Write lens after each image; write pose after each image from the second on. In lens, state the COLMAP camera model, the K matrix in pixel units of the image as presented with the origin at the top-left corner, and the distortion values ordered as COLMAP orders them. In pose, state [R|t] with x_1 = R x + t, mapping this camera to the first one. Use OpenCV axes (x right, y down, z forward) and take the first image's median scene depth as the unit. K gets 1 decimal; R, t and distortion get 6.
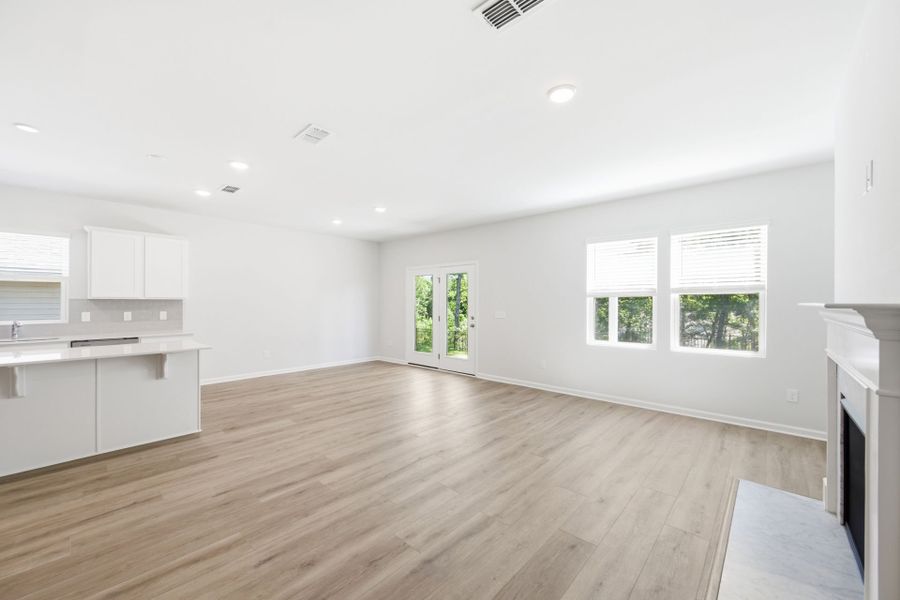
lens RADIAL K [[354.3, 0, 451.8], [0, 354.3, 303.7], [0, 0, 1]] dist [-0.001502, -0.000566]
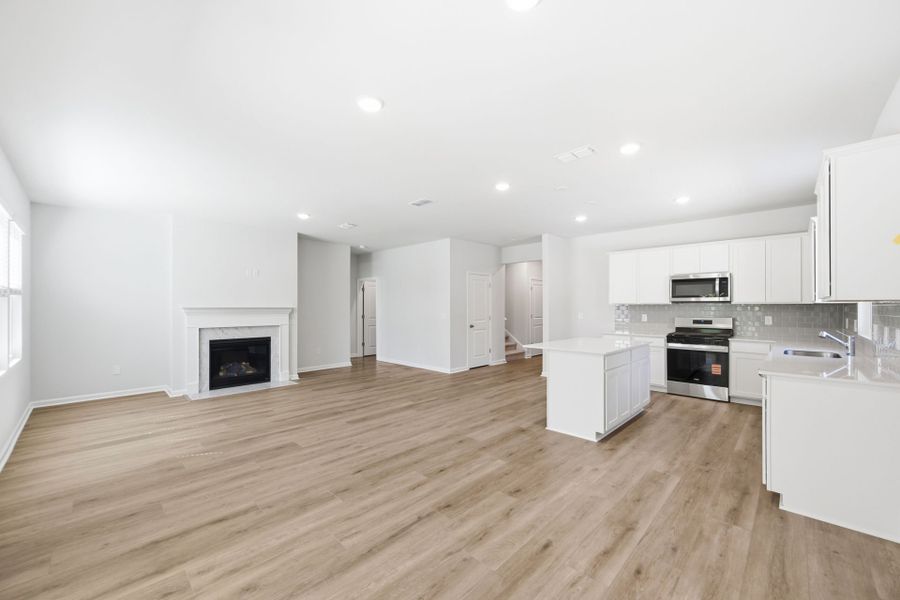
lens RADIAL K [[354.3, 0, 450.1], [0, 354.3, 305.5], [0, 0, 1]] dist [-0.001502, -0.000566]
pose [[-0.999404, -0.001786, 0.034482, -0.392410], [-0.001806, 0.999998, -0.000525, -0.005436], [-0.034481, -0.000587, -0.999405, 1.776111]]
